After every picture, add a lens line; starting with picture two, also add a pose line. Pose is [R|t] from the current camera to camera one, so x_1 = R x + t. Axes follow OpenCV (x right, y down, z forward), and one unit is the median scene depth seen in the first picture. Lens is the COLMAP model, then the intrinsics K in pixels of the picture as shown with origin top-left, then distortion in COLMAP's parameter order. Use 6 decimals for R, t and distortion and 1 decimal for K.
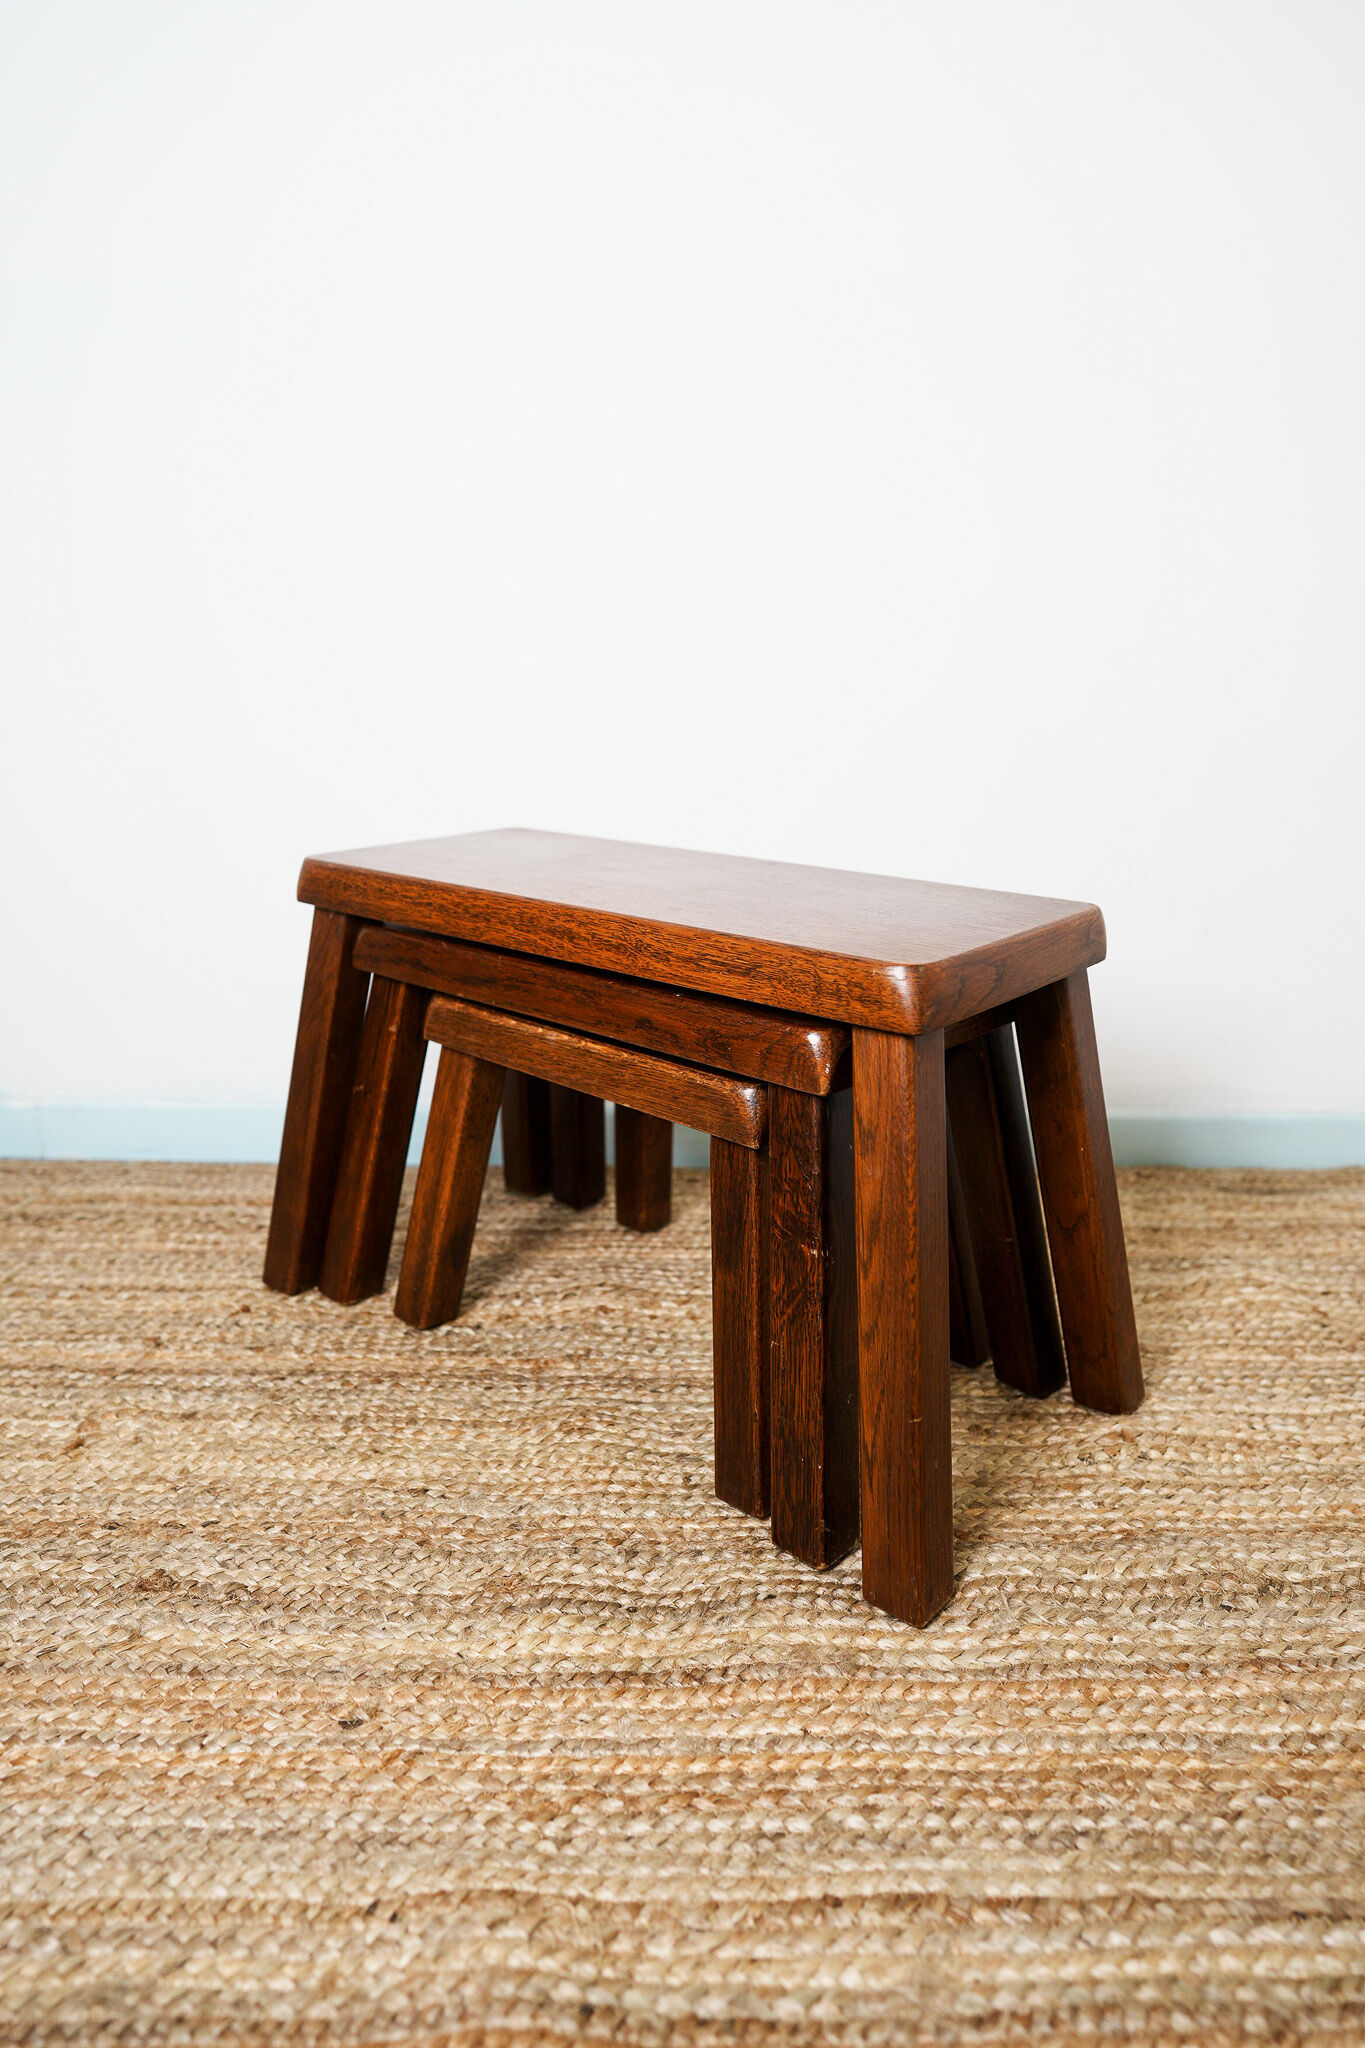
lens RADIAL K [[1360.8, 0, 670.6], [0, 1360.8, 1026.5], [0, 0, 1]] dist [-0.037191, 0.052026]
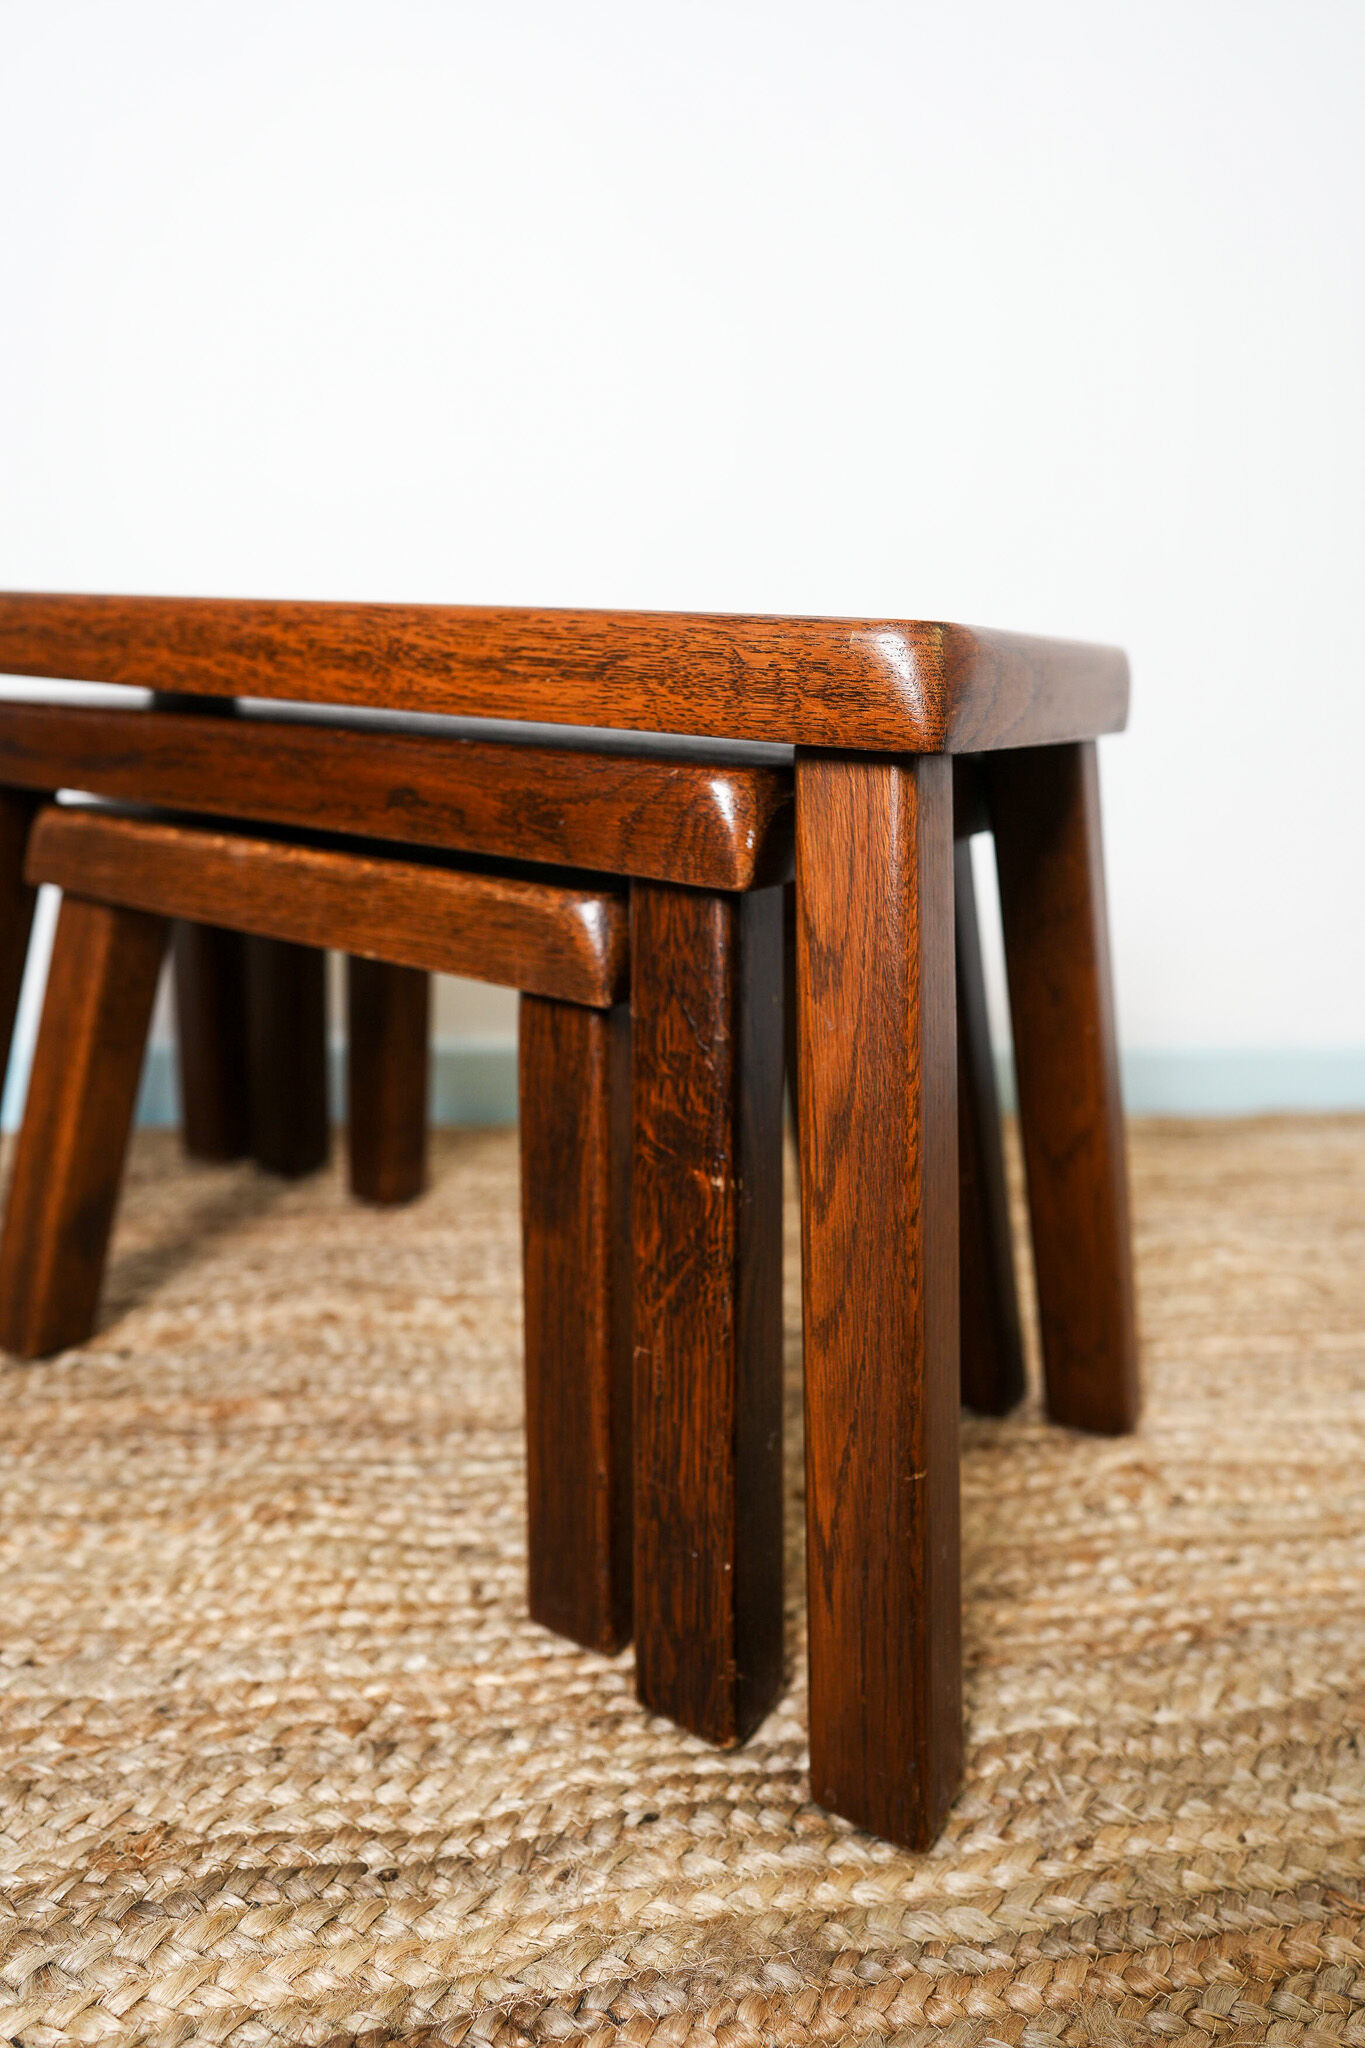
lens RADIAL K [[1391.0, 0, 674.3], [0, 1391.0, 1028.6], [0, 0, 1]] dist [-0.032194, 0.051053]
pose [[0.980919, -0.003055, 0.194390, -0.022950], [0.005084, 0.999938, -0.009941, 0.109767], [-0.194348, 0.010739, 0.980874, 0.447702]]
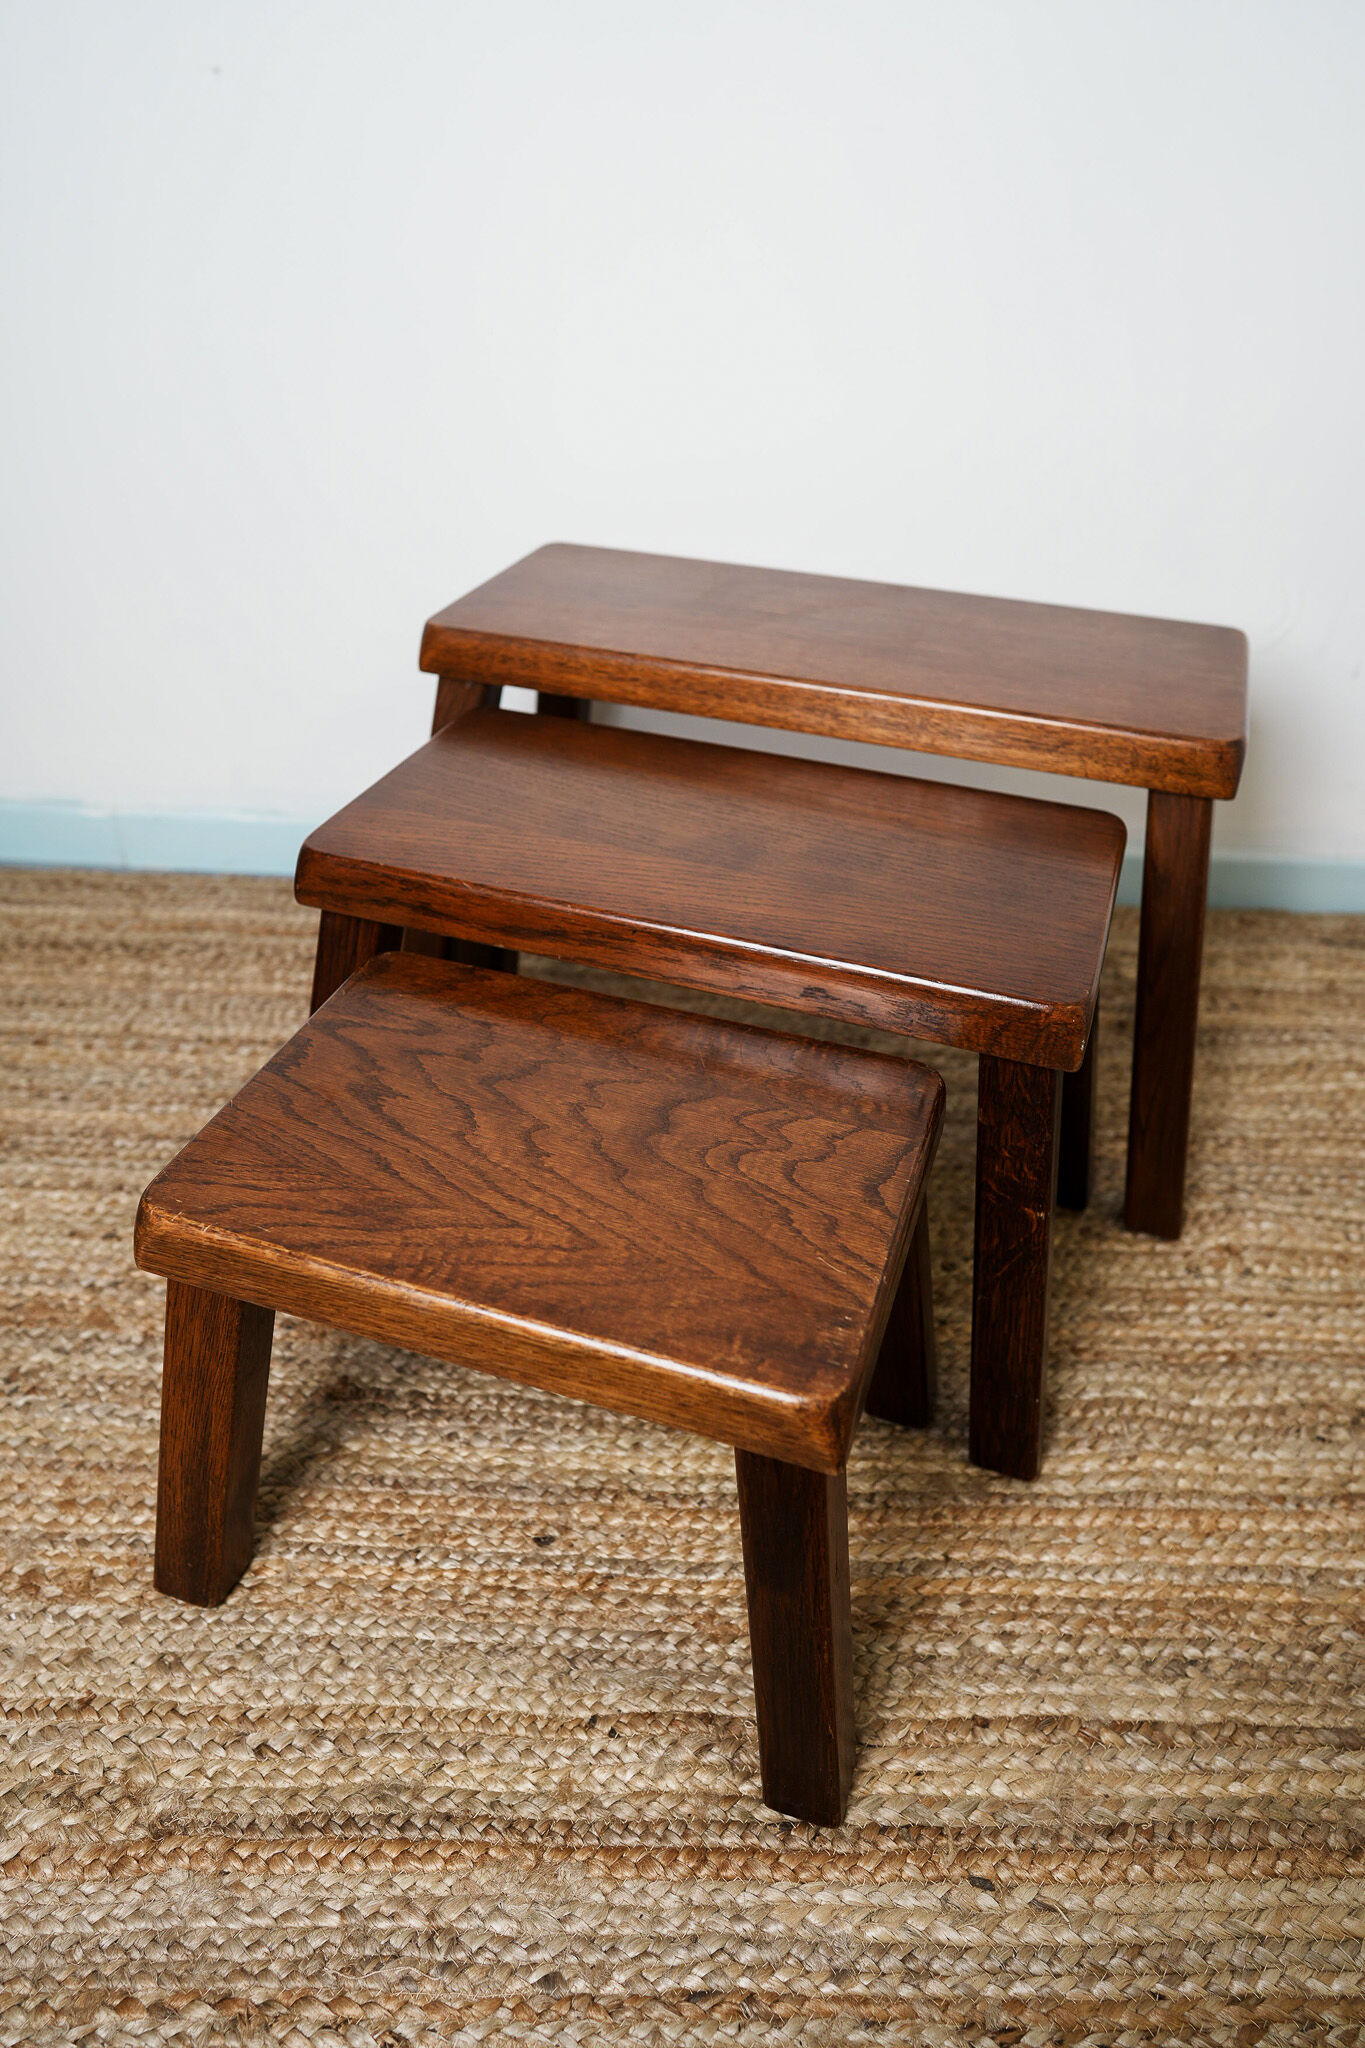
lens RADIAL K [[1372.0, 0, 673.1], [0, 1372.0, 1015.7], [0, 0, 1]] dist [-0.035910, 0.048490]
pose [[0.999732, 0.022897, 0.003506, -0.127569], [-0.022825, 0.947929, 0.317664, -0.235798], [0.003950, -0.317658, 0.948197, 0.052628]]
